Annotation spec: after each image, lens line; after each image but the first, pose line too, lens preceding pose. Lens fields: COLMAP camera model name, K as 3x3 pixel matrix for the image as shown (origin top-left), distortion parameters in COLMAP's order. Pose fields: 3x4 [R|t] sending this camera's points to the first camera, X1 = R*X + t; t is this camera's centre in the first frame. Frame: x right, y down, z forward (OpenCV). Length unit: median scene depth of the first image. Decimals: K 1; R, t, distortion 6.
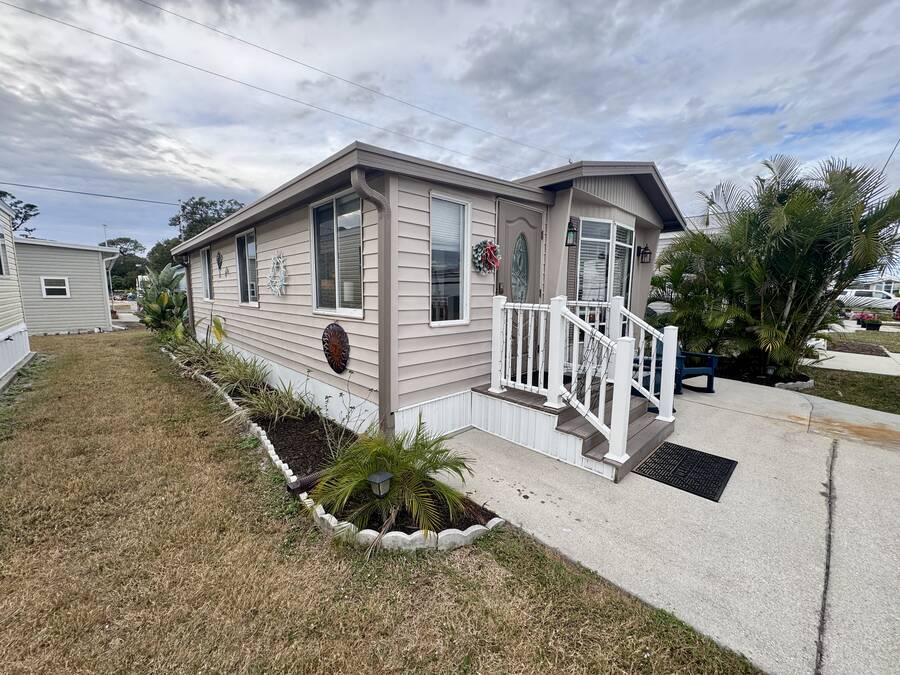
lens RADIAL K [[354.0, 0, 450.0], [0, 354.0, 337.5], [0, 0, 1]] dist [-0.001672, -0.000317]
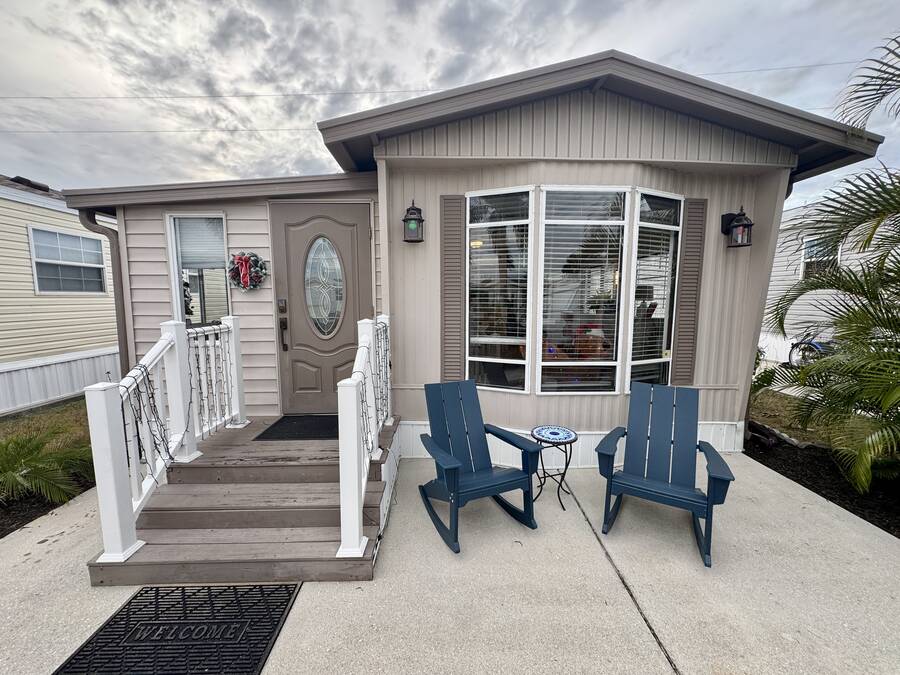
lens RADIAL K [[354.0, 0, 450.0], [0, 354.0, 337.5], [0, 0, 1]] dist [-0.001672, -0.000317]
pose [[0.739281, 0.063462, -0.670400, 0.839840], [-0.078711, 0.996869, 0.007568, -0.085137], [0.668781, 0.047174, 0.741961, 0.541551]]
